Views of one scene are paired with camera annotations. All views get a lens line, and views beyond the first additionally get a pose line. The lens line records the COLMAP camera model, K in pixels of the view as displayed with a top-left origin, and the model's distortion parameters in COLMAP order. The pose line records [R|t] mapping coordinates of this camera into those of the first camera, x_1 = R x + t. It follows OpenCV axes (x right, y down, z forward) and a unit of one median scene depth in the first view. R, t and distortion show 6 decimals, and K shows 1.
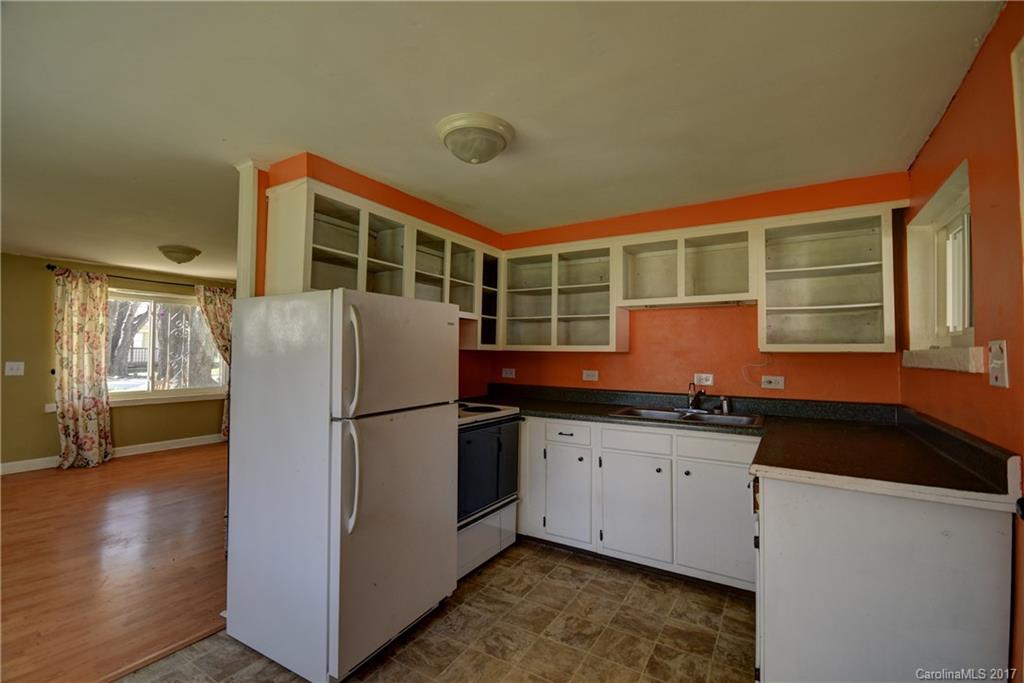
lens RADIAL K [[454.2, 0, 518.6], [0, 454.2, 342.7], [0, 0, 1]] dist [-0.011204, -0.002438]
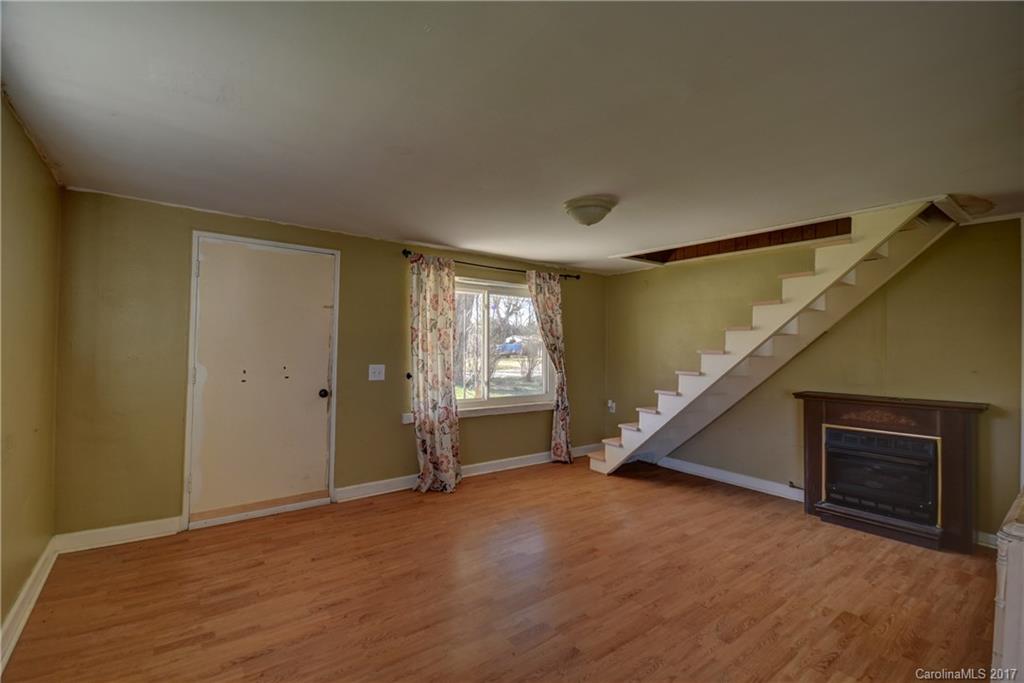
lens RADIAL K [[454.2, 0, 507.3], [0, 454.2, 344.1], [0, 0, 1]] dist [-0.011204, -0.002438]
pose [[0.923474, -0.007161, -0.383594, -0.525152], [0.009766, 0.999941, 0.004844, 0.001669], [0.383537, -0.008220, 0.923489, 0.268654]]
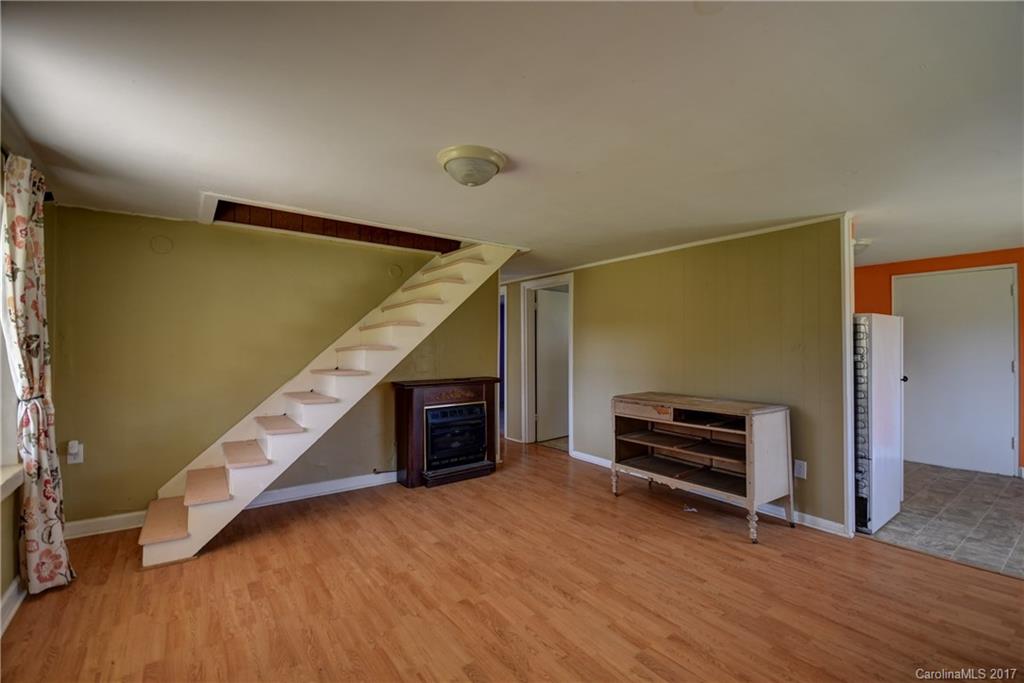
lens RADIAL K [[454.2, 0, 514.9], [0, 454.2, 343.2], [0, 0, 1]] dist [-0.011204, -0.002438]
pose [[0.375655, -0.009009, 0.926716, -1.085231], [-0.012073, 0.999820, 0.014613, 0.002995], [-0.926681, -0.016678, 0.375478, 0.661507]]
